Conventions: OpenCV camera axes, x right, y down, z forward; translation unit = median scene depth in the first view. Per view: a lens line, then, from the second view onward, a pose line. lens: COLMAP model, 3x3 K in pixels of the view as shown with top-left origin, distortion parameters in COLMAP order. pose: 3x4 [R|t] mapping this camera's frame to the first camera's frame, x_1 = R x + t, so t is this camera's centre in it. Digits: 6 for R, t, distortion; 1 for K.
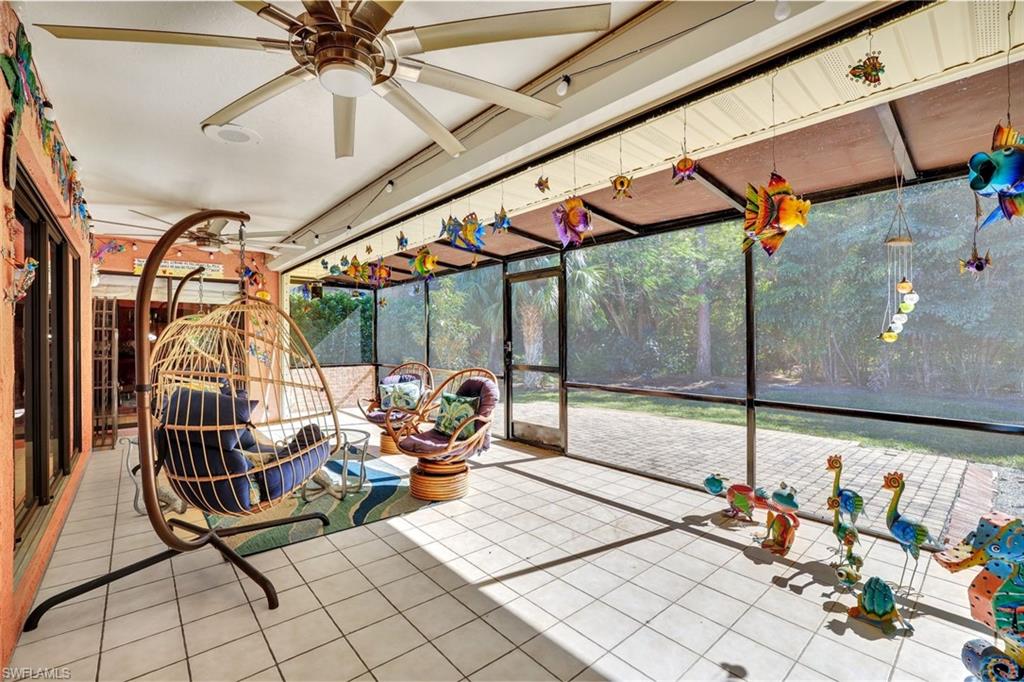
lens RADIAL K [[442.7, 0, 510.6], [0, 442.7, 338.5], [0, 0, 1]] dist [-0.017022, 0.001438]
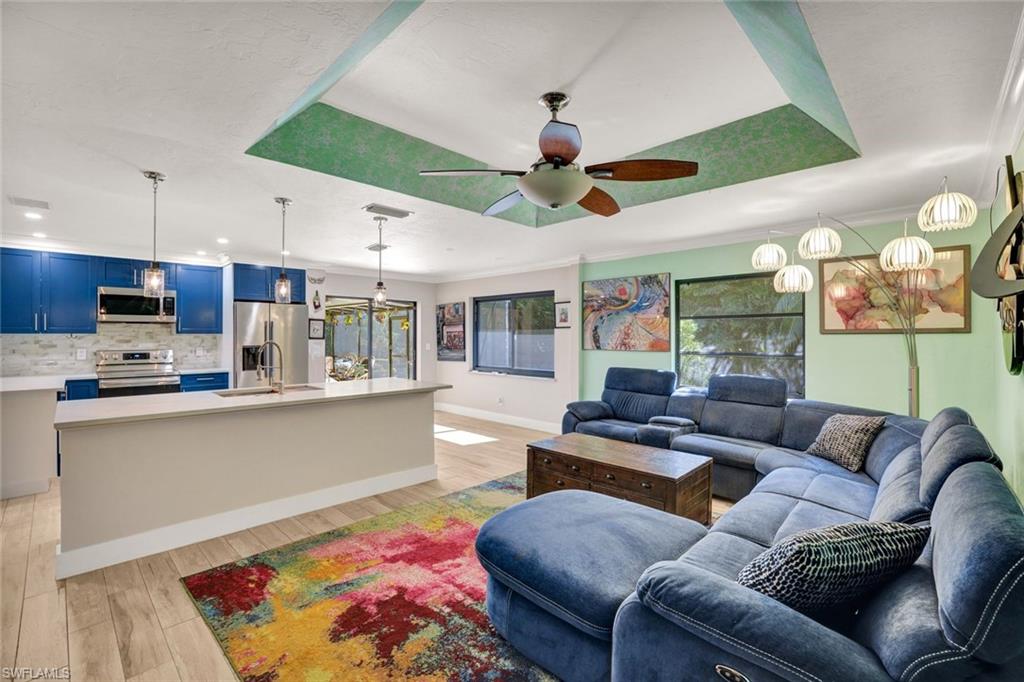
lens RADIAL K [[442.7, 0, 511.3], [0, 442.7, 337.1], [0, 0, 1]] dist [-0.017022, 0.001438]
pose [[0.996201, 0.005836, 0.086888, 0.431991], [-0.006068, 0.999979, 0.002410, -0.045407], [-0.086872, -0.002928, 0.996215, -1.412174]]
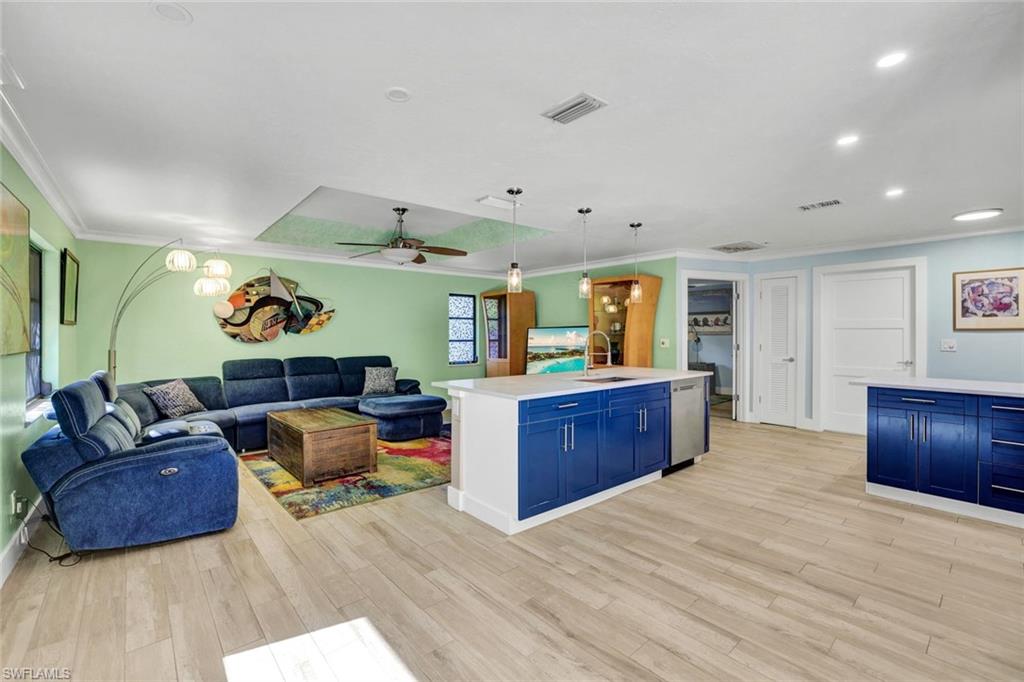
lens RADIAL K [[442.7, 0, 506.4], [0, 442.7, 336.3], [0, 0, 1]] dist [-0.017022, 0.001438]
pose [[-0.999942, 0.001912, 0.010583, 0.288329], [0.001956, 0.999990, 0.004143, -0.028840], [-0.010575, 0.004163, -0.999935, -0.048850]]
